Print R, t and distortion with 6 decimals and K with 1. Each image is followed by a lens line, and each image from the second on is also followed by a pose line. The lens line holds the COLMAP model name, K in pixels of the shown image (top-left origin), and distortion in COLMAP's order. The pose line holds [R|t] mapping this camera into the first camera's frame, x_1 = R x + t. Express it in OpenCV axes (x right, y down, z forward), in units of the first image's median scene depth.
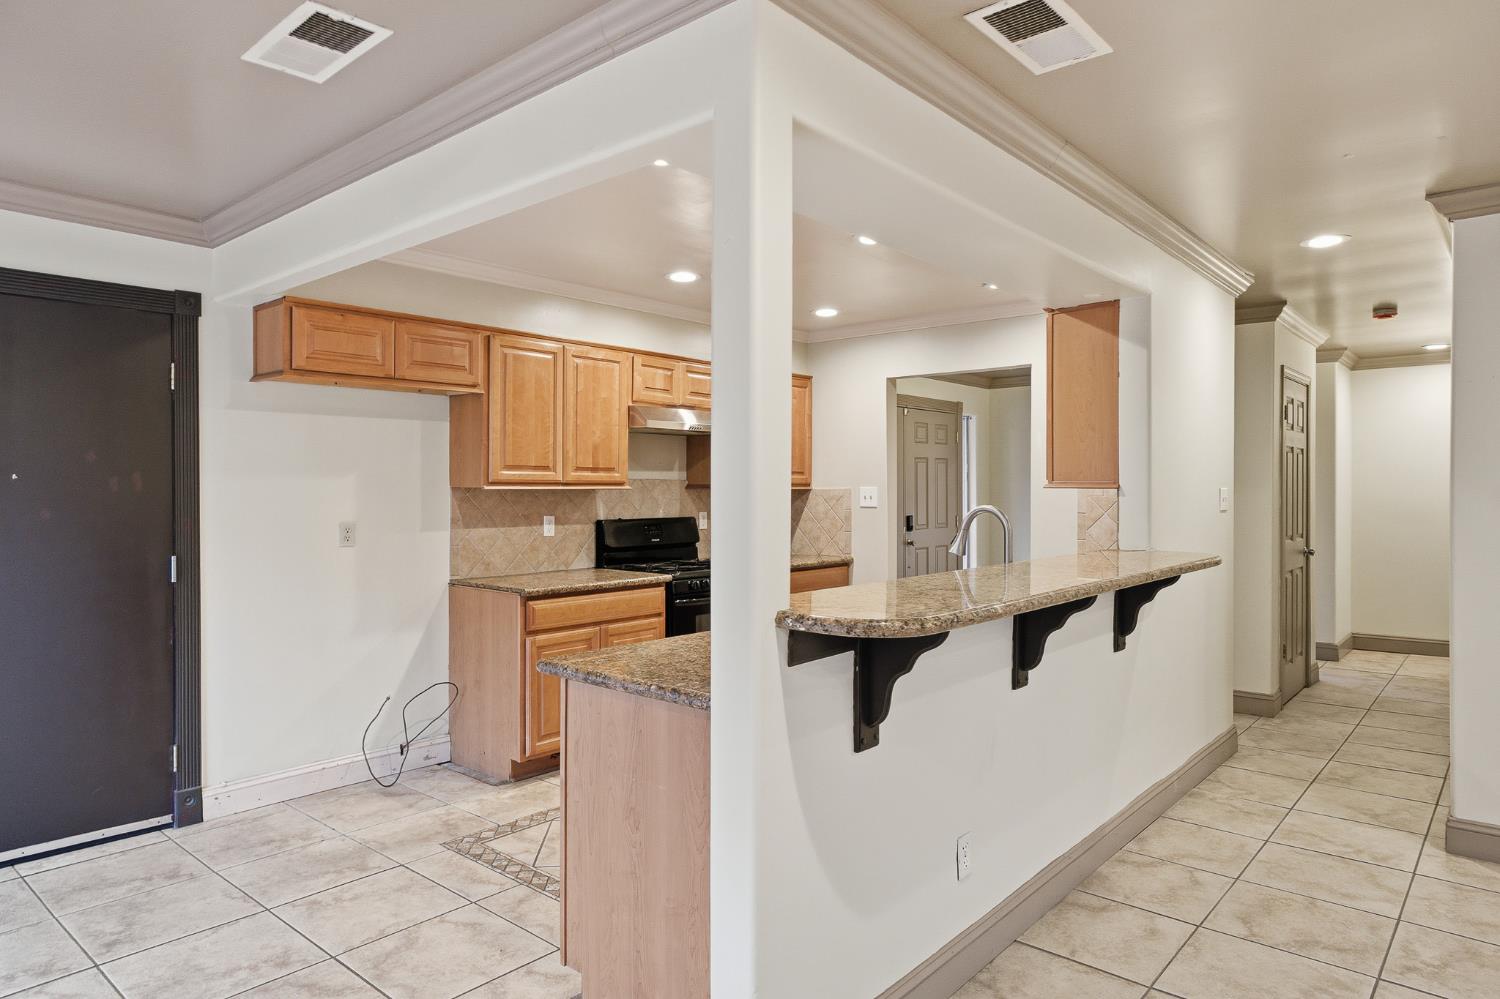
lens RADIAL K [[914.9, 0, 745.5], [0, 914.9, 492.7], [0, 0, 1]] dist [-0.001693, -0.000869]
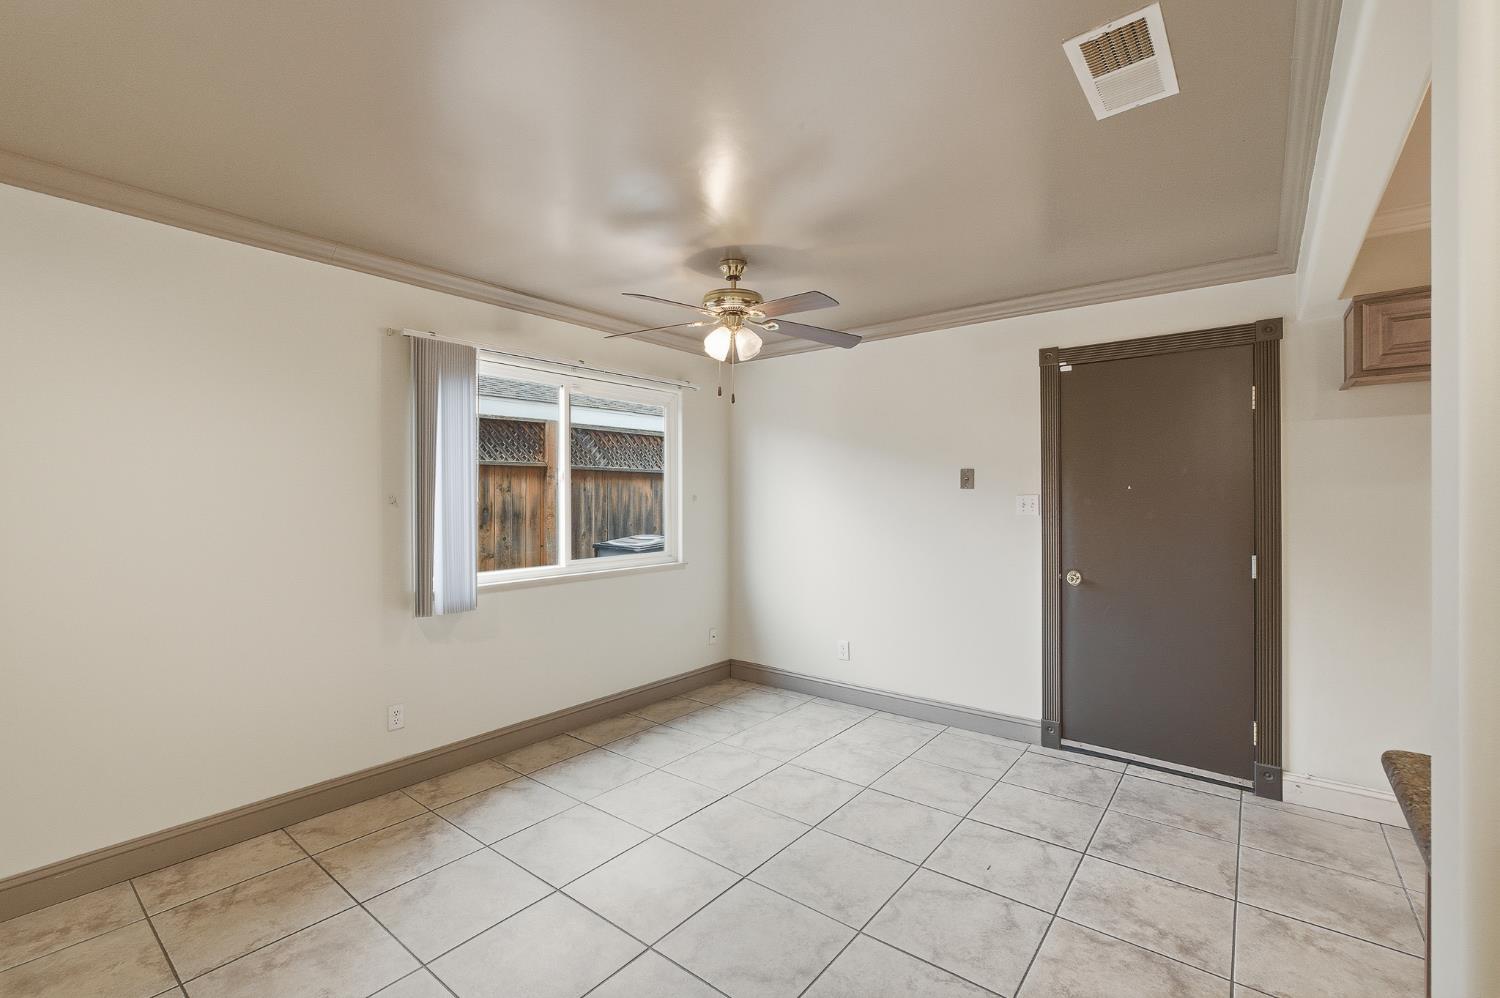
lens RADIAL K [[642.4, 0, 746.6], [0, 642.4, 503.1], [0, 0, 1]] dist [-0.002089, 0.000090]
pose [[0.037606, 0.007826, -0.999262, 0.144905], [-0.001224, 0.999969, 0.007785, -0.001913], [0.999292, 0.000930, 0.037614, 0.327775]]
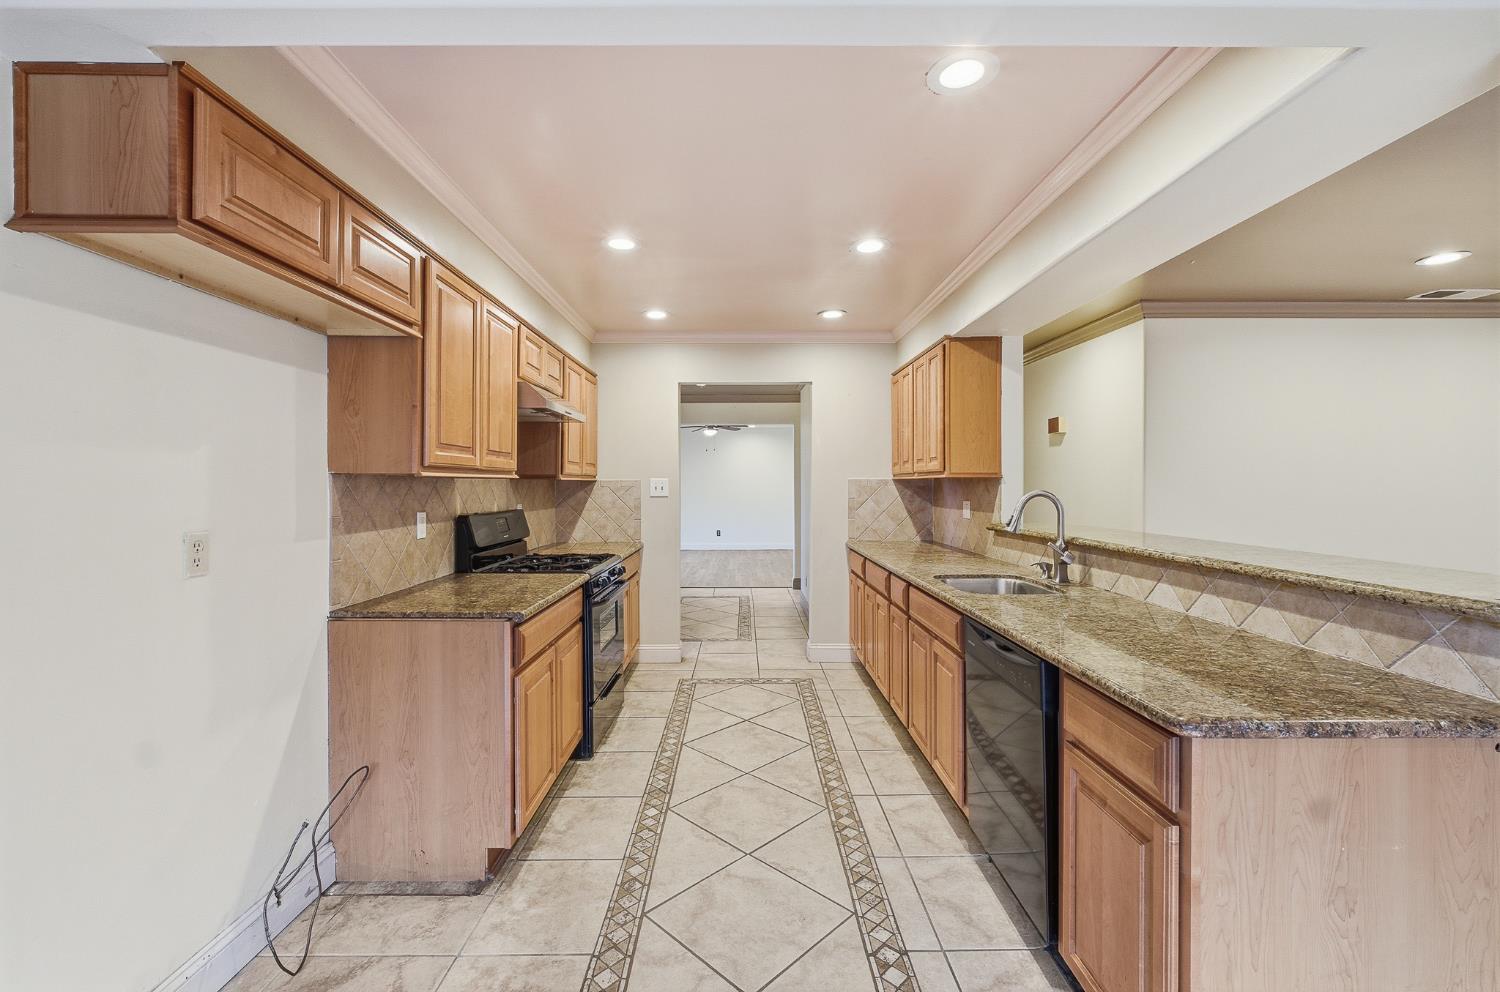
lens RADIAL K [[642.4, 0, 749.7], [0, 642.4, 489.9], [0, 0, 1]] dist [-0.002089, 0.000090]
pose [[0.749039, -0.005979, 0.662499, -0.476298], [0.003681, 0.999981, 0.004863, 0.006031], [-0.662516, -0.001204, 0.749047, 0.525622]]
